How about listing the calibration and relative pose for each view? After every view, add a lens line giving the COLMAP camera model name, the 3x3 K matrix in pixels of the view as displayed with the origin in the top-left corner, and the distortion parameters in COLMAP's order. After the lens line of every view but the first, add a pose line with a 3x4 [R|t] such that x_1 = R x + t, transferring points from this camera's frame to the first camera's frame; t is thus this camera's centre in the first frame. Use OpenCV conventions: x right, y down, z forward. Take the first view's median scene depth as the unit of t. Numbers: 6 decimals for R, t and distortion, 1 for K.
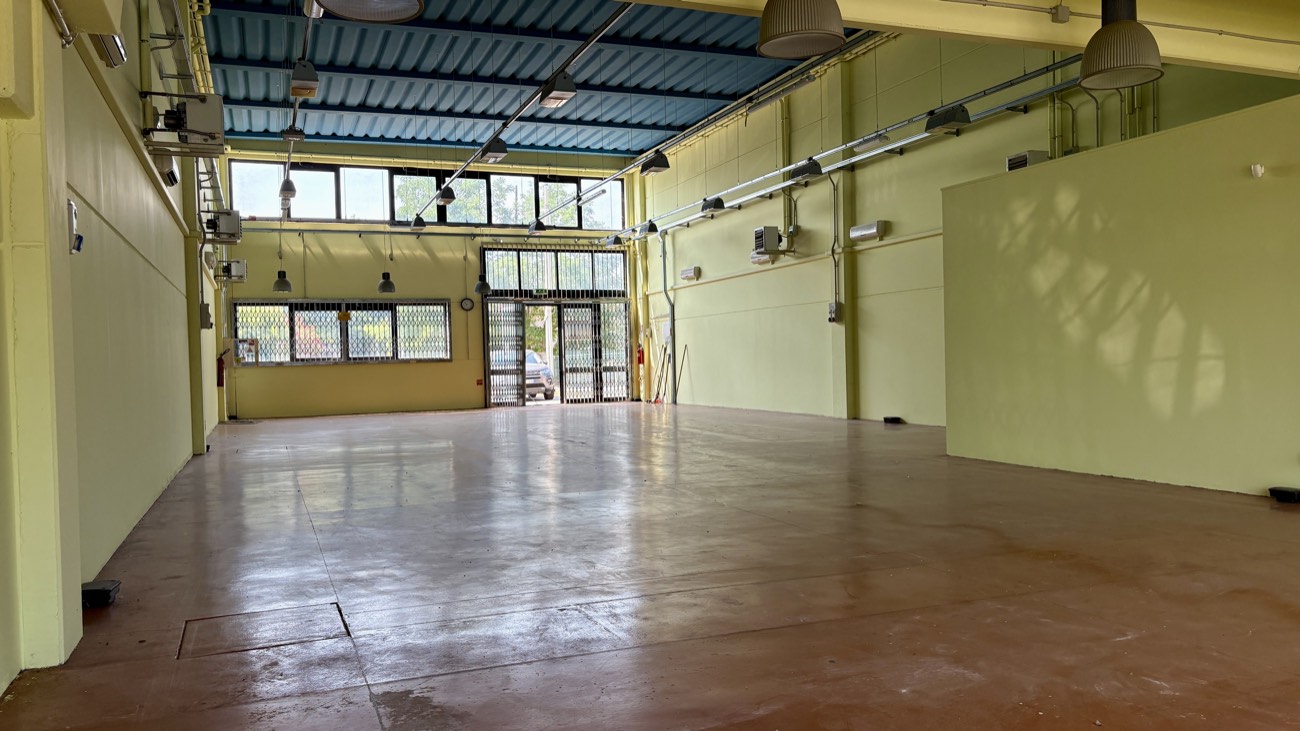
lens RADIAL K [[962.4, 0, 647.9], [0, 962.4, 392.5], [0, 0, 1]] dist [0.000342, -0.002036]
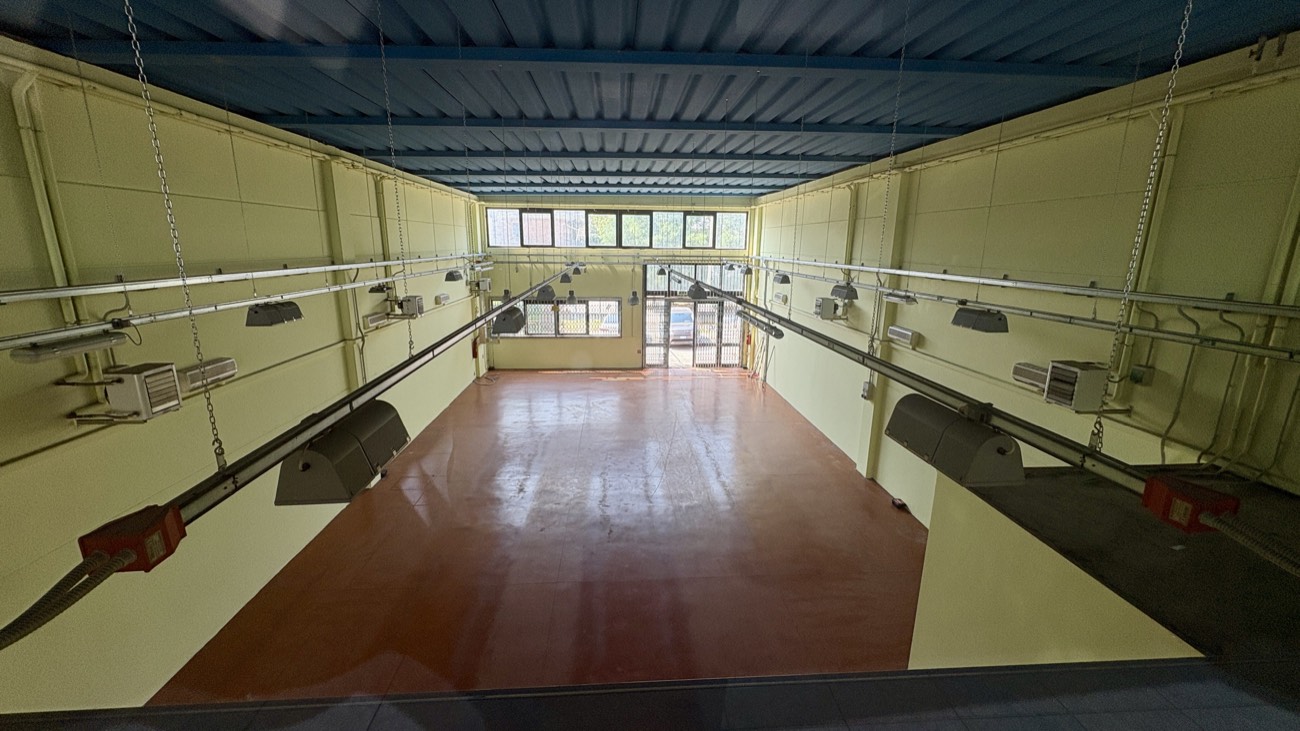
lens RADIAL K [[514.7, 0, 647.2], [0, 514.7, 363.1], [0, 0, 1]] dist [0.000750, 0.000123]
pose [[0.950821, 0.102544, -0.292274, 0.081196], [-0.043800, 0.978639, 0.200865, -0.159841], [0.306628, -0.178185, 0.935002, 0.228784]]
